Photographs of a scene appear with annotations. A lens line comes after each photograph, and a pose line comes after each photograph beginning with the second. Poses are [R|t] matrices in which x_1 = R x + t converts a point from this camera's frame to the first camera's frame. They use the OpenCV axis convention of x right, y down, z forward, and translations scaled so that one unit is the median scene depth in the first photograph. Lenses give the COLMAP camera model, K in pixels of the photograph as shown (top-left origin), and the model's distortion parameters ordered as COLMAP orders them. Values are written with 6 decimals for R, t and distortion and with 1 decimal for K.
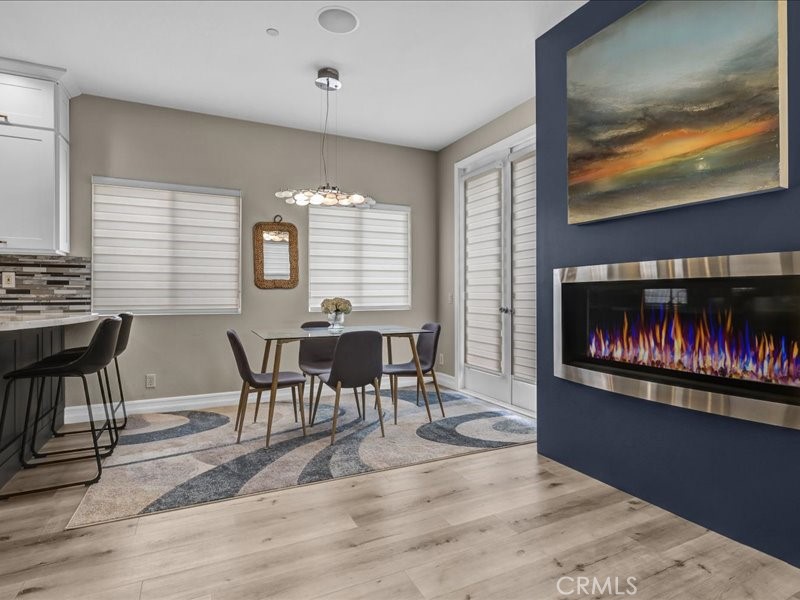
lens RADIAL K [[435.1, 0, 403.2], [0, 435.1, 293.7], [0, 0, 1]] dist [0.000421, 0.000016]
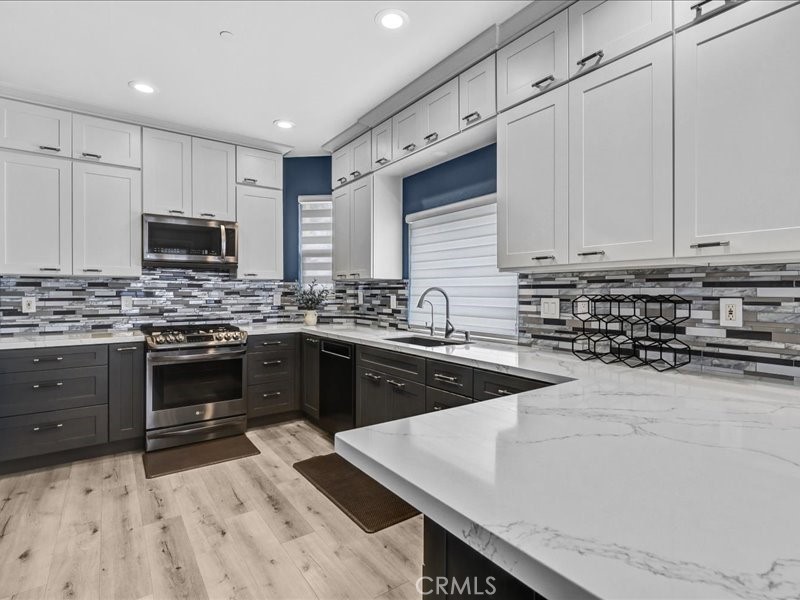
lens RADIAL K [[404.7, 0, 401.6], [0, 404.7, 296.1], [0, 0, 1]] dist [-0.001821, -0.000568]
pose [[0.166244, 0.014340, -0.985980, -0.465104], [0.004506, 0.999873, 0.015301, -0.060019], [0.986074, -0.006987, 0.166158, 0.497236]]
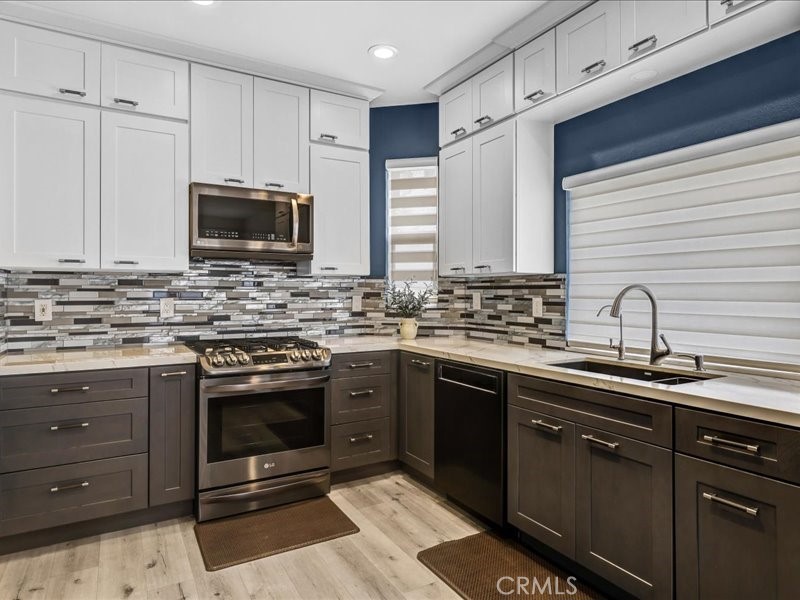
lens RADIAL K [[483.3, 0, 400.7], [0, 483.3, 294.2], [0, 0, 1]] dist [0.001412, -0.001349]
pose [[0.071100, 0.007232, -0.997443, -0.673570], [0.005418, 0.999956, 0.007636, -0.059439], [0.997454, -0.005947, 0.071058, 0.345518]]
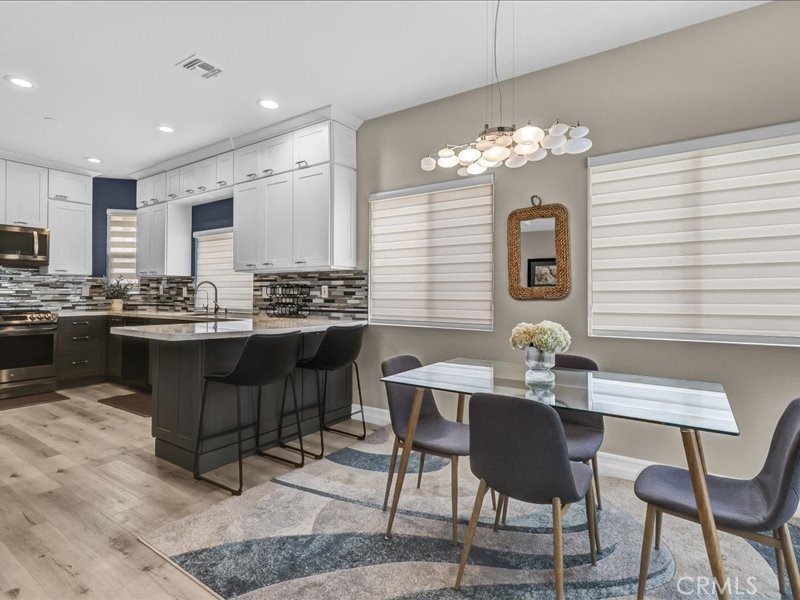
lens RADIAL K [[416.3, 0, 401.6], [0, 416.3, 291.7], [0, 0, 1]] dist [0.002078, -0.000342]
pose [[0.495992, 0.000216, -0.868327, 0.231667], [-0.001285, 0.999999, -0.000485, -0.030246], [0.868326, 0.001356, 0.495992, 0.585359]]
